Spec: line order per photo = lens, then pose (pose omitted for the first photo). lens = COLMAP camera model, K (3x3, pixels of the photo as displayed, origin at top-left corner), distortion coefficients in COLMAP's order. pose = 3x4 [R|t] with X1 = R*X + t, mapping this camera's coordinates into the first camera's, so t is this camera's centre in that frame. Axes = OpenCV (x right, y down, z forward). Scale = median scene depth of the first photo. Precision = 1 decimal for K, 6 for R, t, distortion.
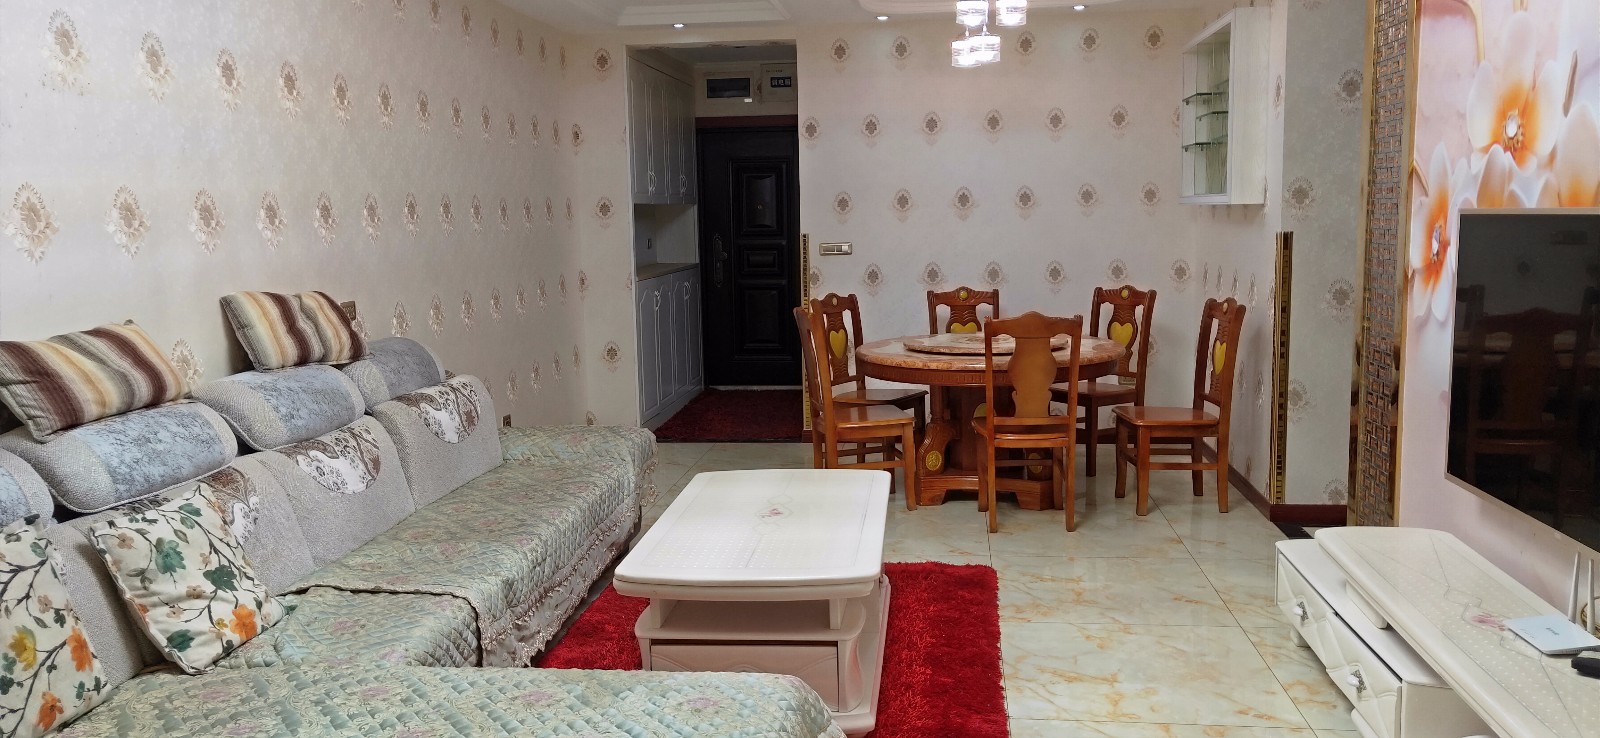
lens RADIAL K [[1272.7, 0, 801.2], [0, 1272.7, 372.4], [0, 0, 1]] dist [-0.000270, -0.004437]
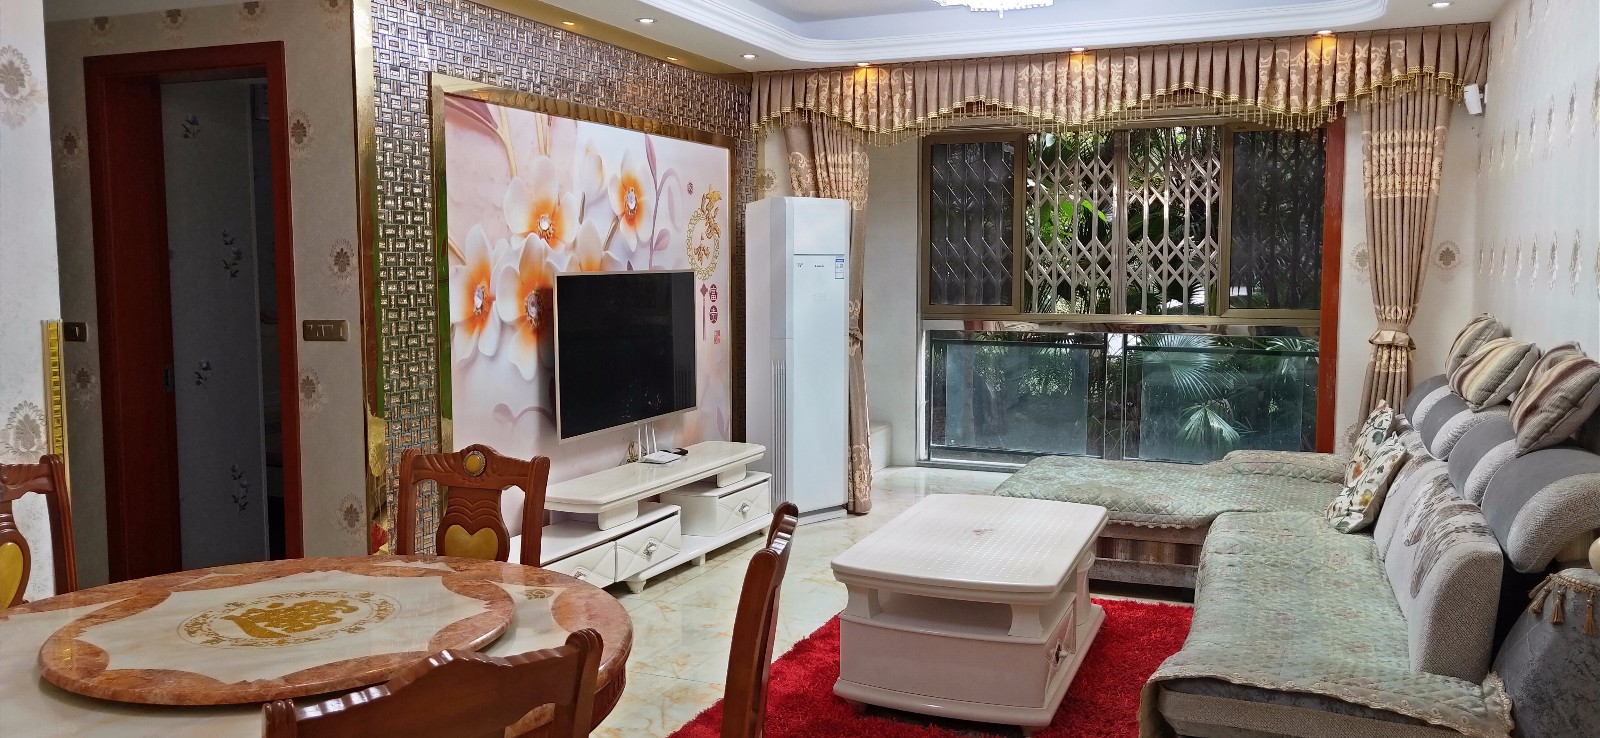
lens RADIAL K [[1272.7, 0, 798.3], [0, 1272.7, 369.3], [0, 0, 1]] dist [-0.000270, -0.004437]
pose [[-0.966088, 0.006064, 0.258141, -0.184780], [0.058789, 0.978634, 0.197026, -0.304107], [-0.251431, 0.205520, -0.945803, 2.440902]]
